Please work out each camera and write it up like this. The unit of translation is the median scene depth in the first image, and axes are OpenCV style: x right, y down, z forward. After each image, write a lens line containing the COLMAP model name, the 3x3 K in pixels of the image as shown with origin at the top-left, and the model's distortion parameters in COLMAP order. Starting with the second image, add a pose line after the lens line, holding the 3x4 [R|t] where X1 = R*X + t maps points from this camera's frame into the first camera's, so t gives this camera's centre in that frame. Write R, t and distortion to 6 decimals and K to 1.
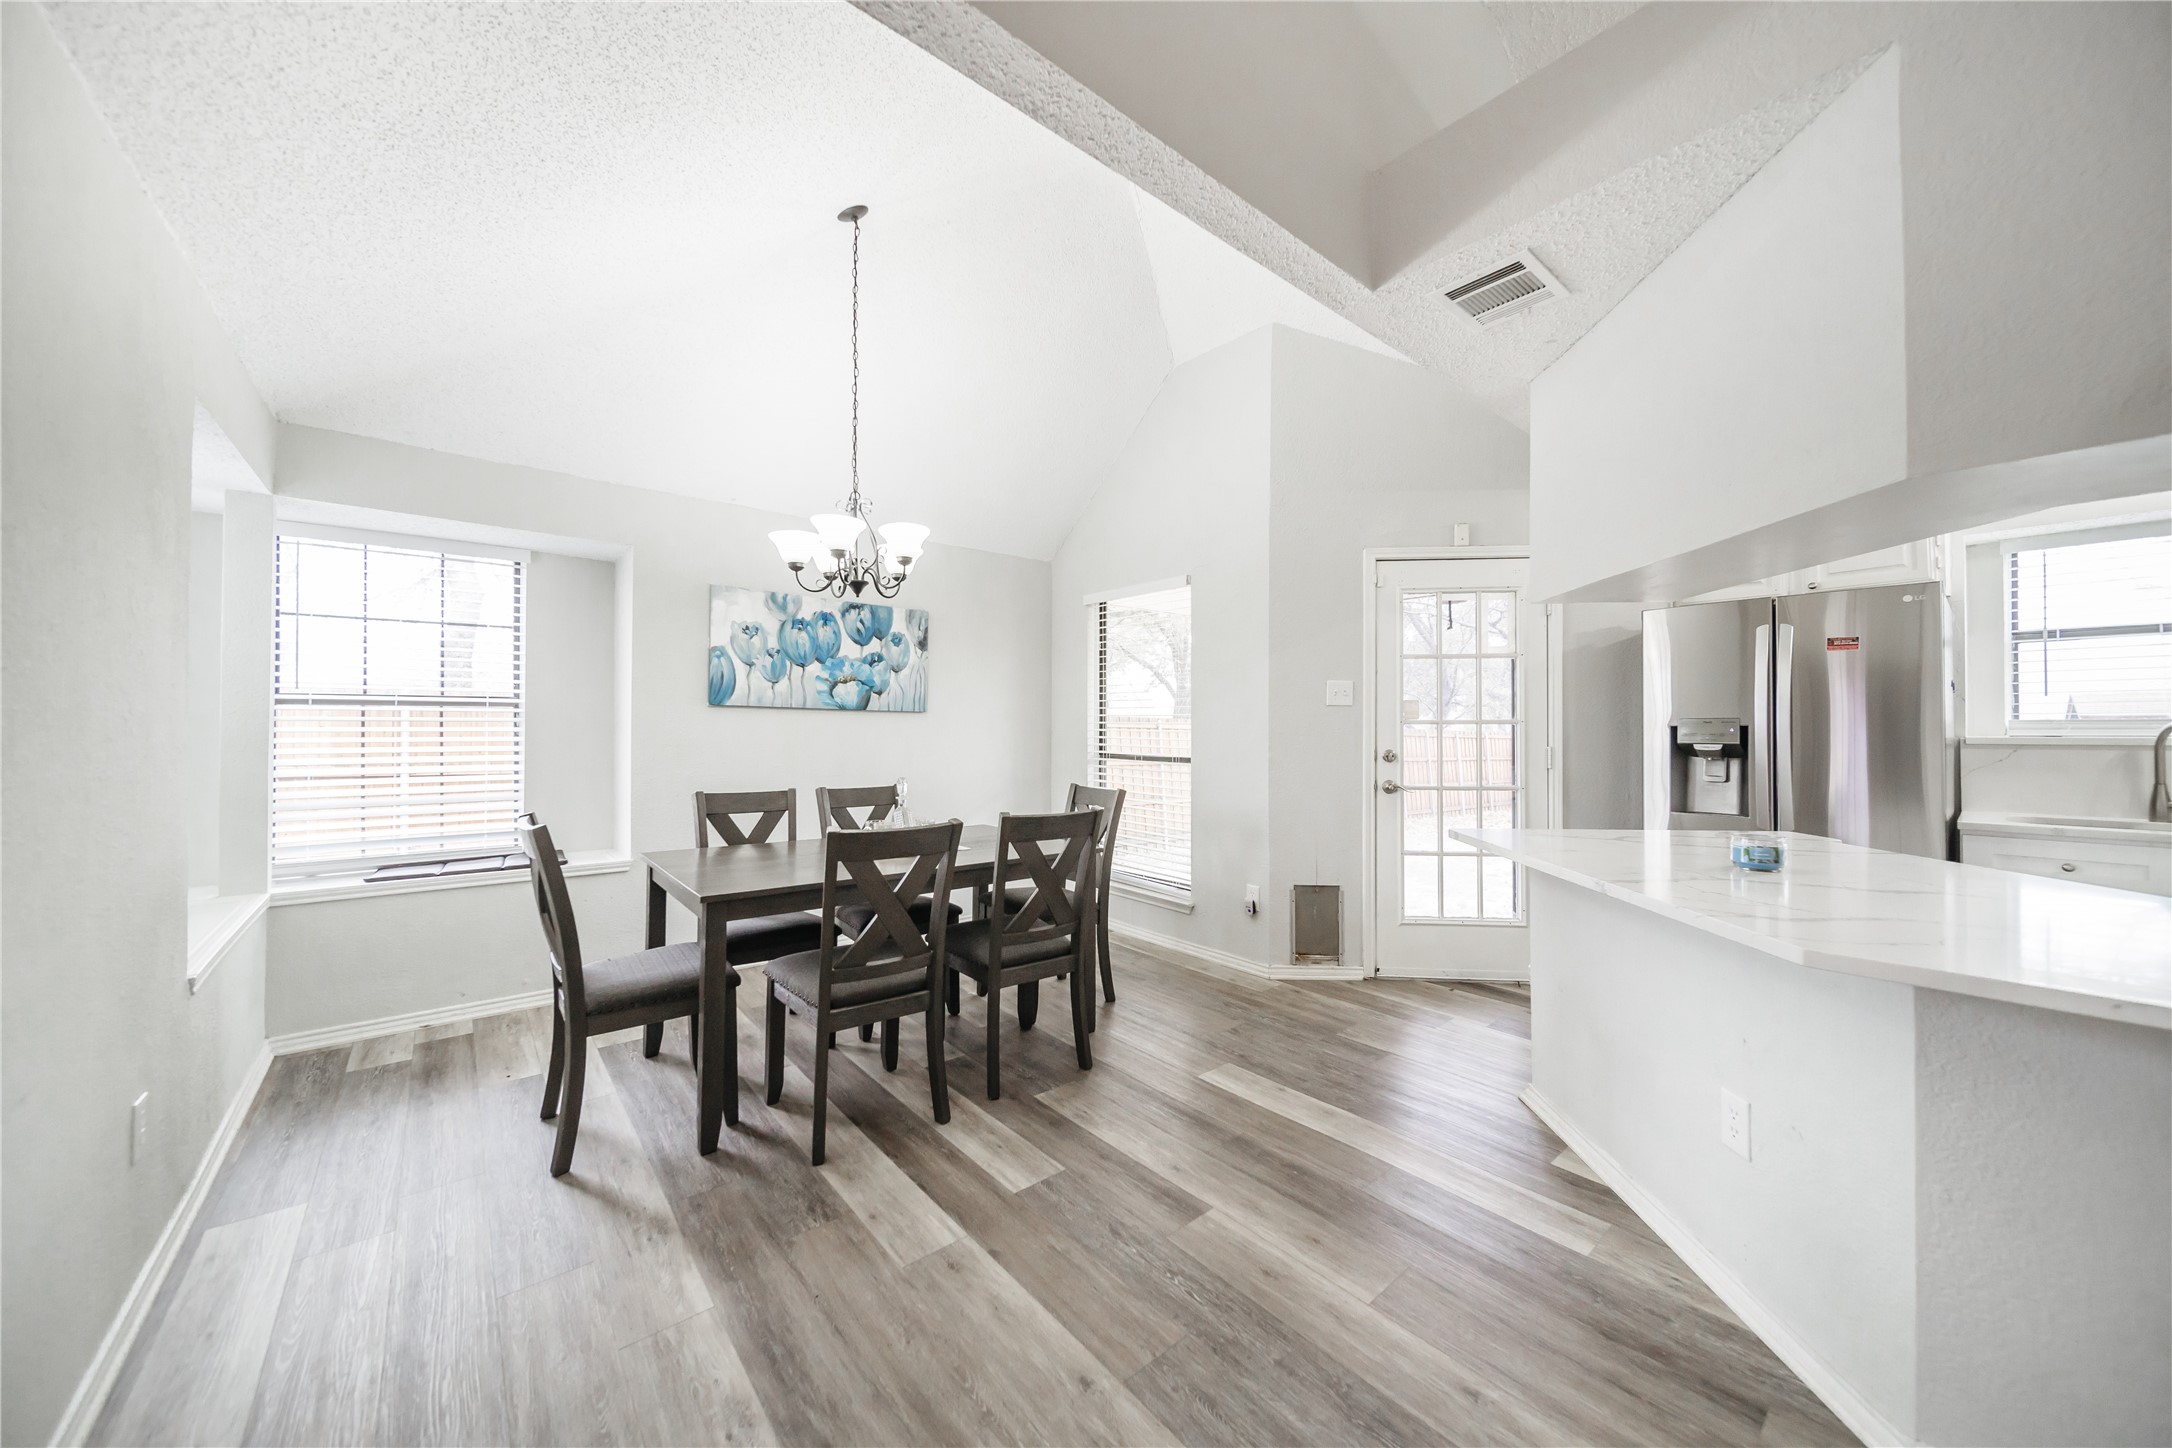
lens RADIAL K [[762.2, 0, 1081.9], [0, 762.2, 721.8], [0, 0, 1]] dist [-0.000073, -0.000073]
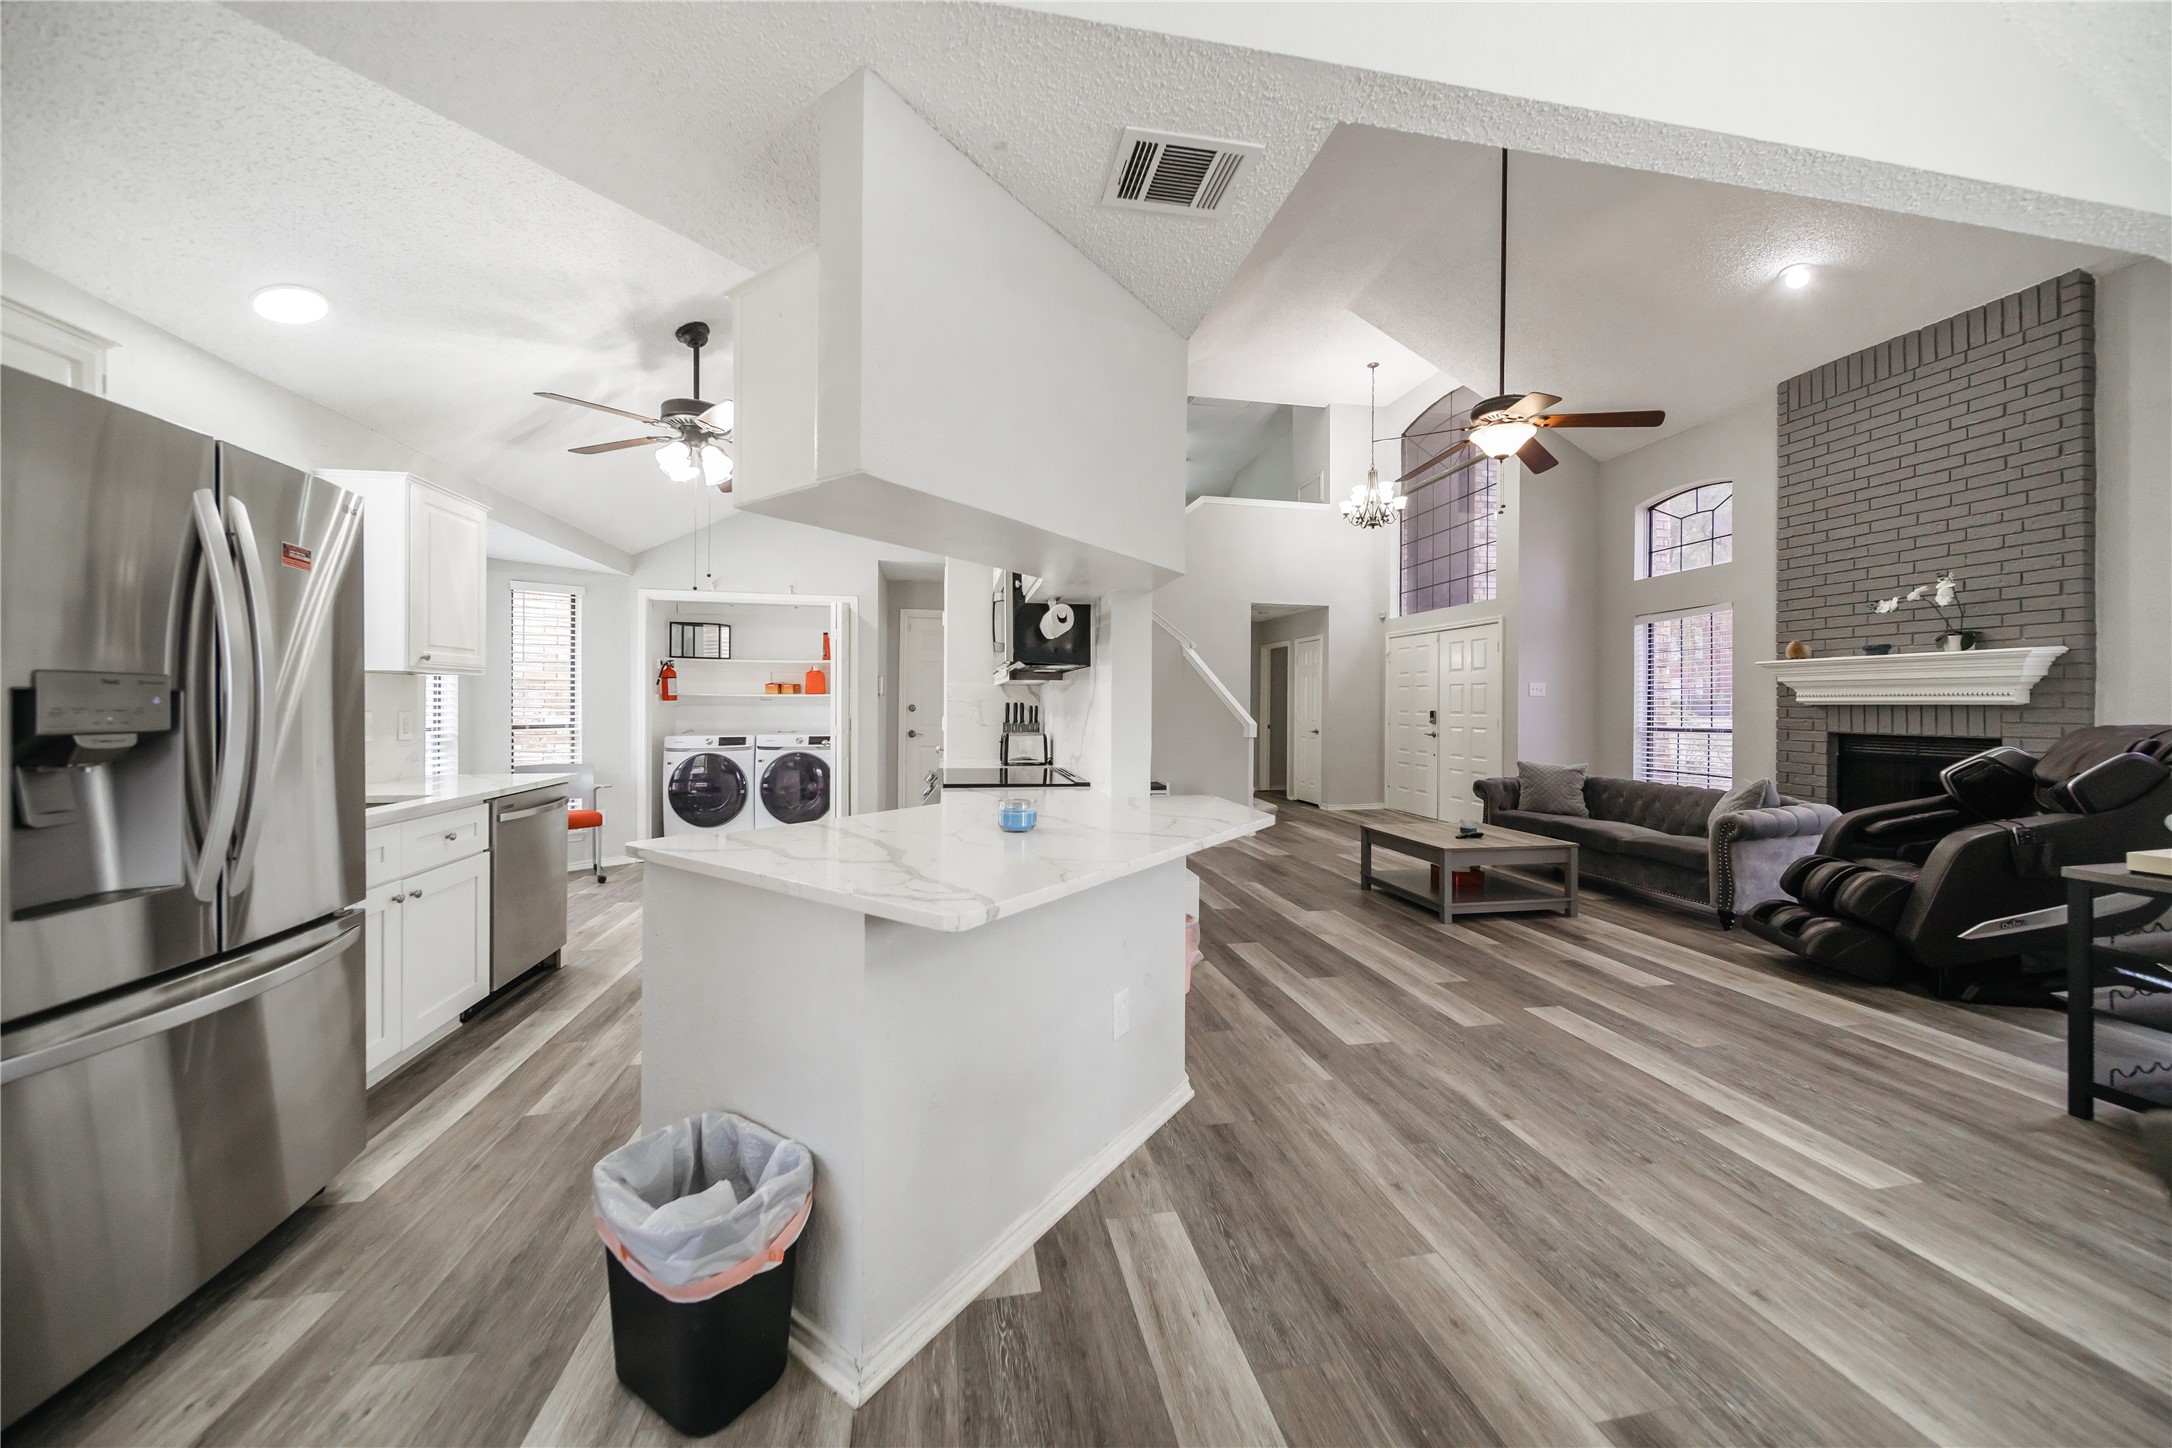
lens RADIAL K [[771.4, 0, 1087.9], [0, 771.4, 700.6], [0, 0, 1]] dist [-0.000303, -0.000235]
pose [[-0.874364, -0.002990, 0.485262, 0.116613], [-0.011839, 0.999815, -0.015170, 0.008879], [-0.485127, -0.019009, -0.874237, 0.904370]]
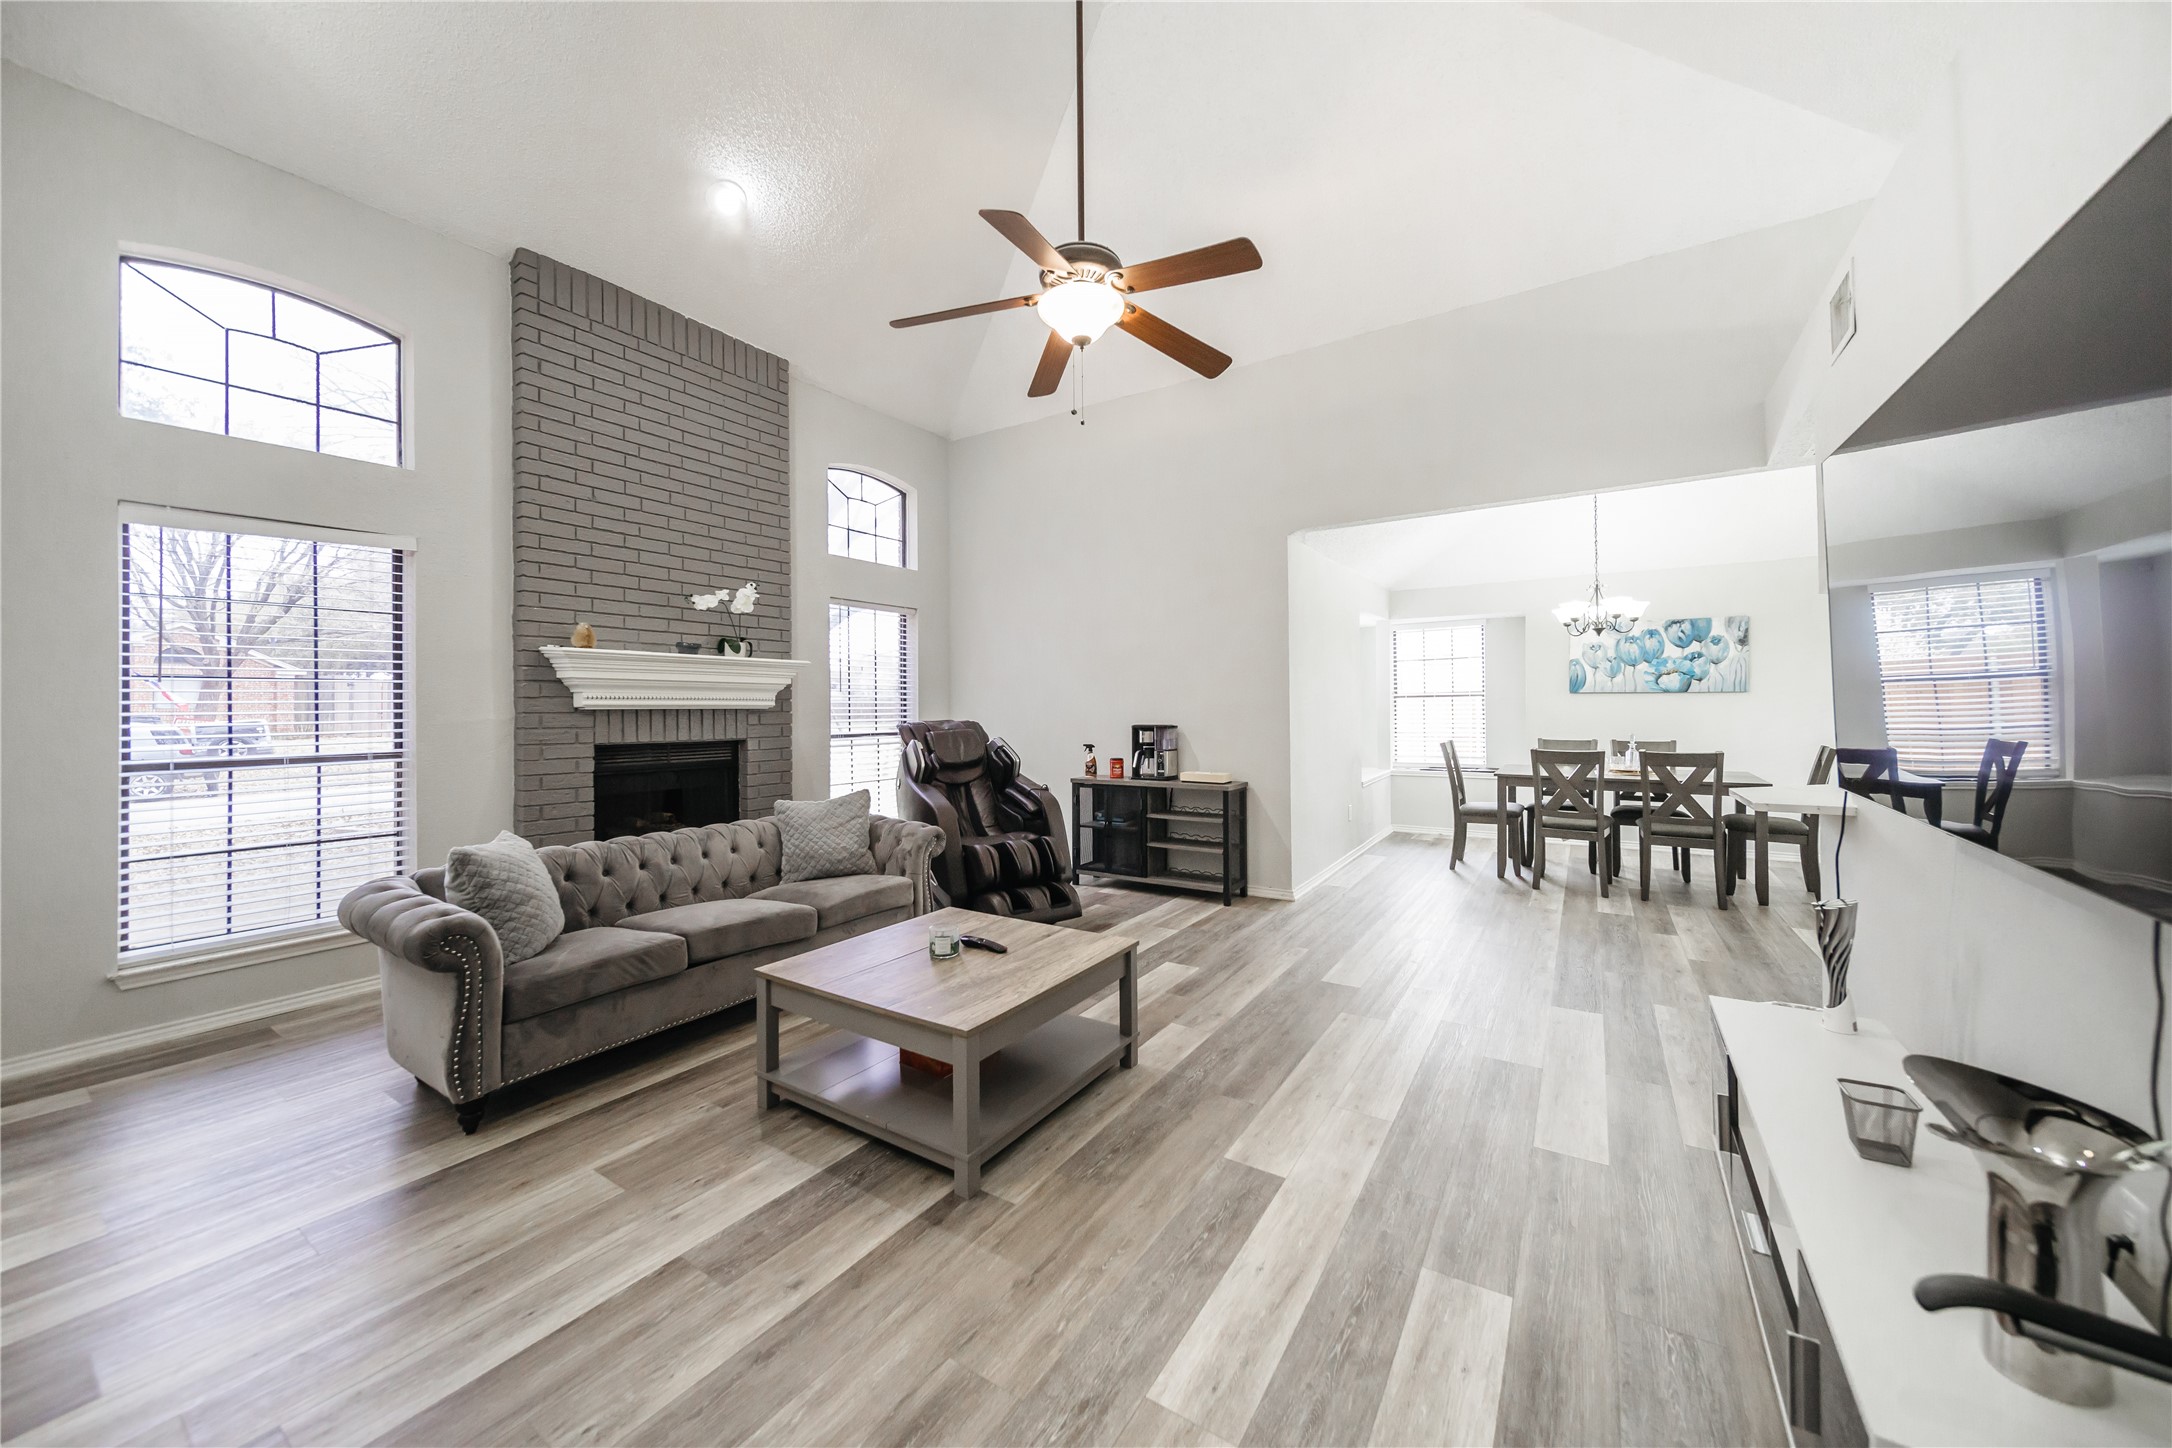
lens RADIAL K [[771.4, 0, 1087.9], [0, 771.4, 700.6], [0, 0, 1]] dist [-0.000303, -0.000235]
pose [[0.293084, -0.015227, -0.955965, 0.854181], [0.019771, 0.999756, -0.009864, -0.007859], [0.955882, -0.016009, 0.293313, -0.568400]]
